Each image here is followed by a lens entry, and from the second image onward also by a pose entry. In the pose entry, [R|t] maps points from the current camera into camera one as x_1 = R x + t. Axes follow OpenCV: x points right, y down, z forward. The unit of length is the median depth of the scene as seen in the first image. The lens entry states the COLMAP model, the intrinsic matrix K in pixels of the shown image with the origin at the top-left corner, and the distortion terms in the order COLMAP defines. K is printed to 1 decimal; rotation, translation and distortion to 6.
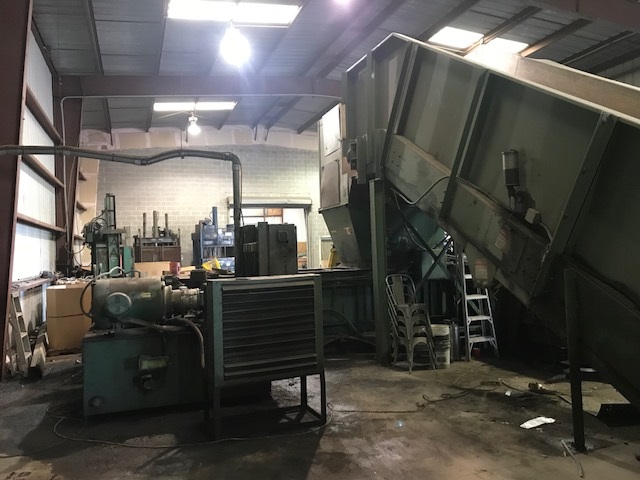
lens RADIAL K [[546.8, 0, 320.0], [0, 546.8, 240.0], [0, 0, 1]] dist [0.029227, -0.001904]
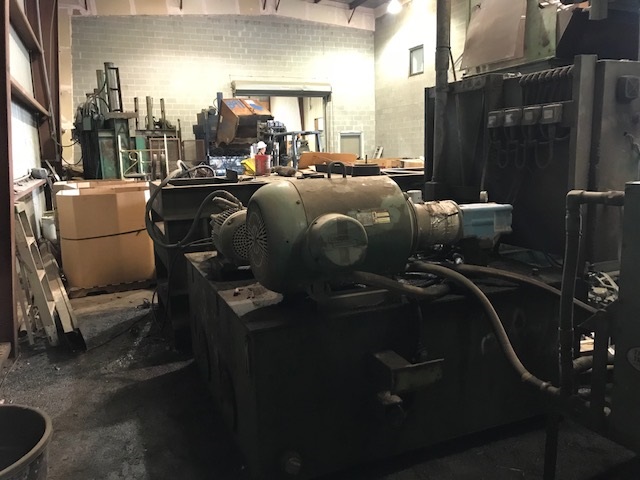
lens RADIAL K [[546.8, 0, 320.0], [0, 546.8, 240.0], [0, 0, 1]] dist [0.029227, -0.001904]
pose [[0.998020, -0.007951, 0.062391, -0.098733], [-0.003302, 0.983985, 0.178223, 0.010410], [-0.062809, -0.178076, 0.982010, 0.146212]]
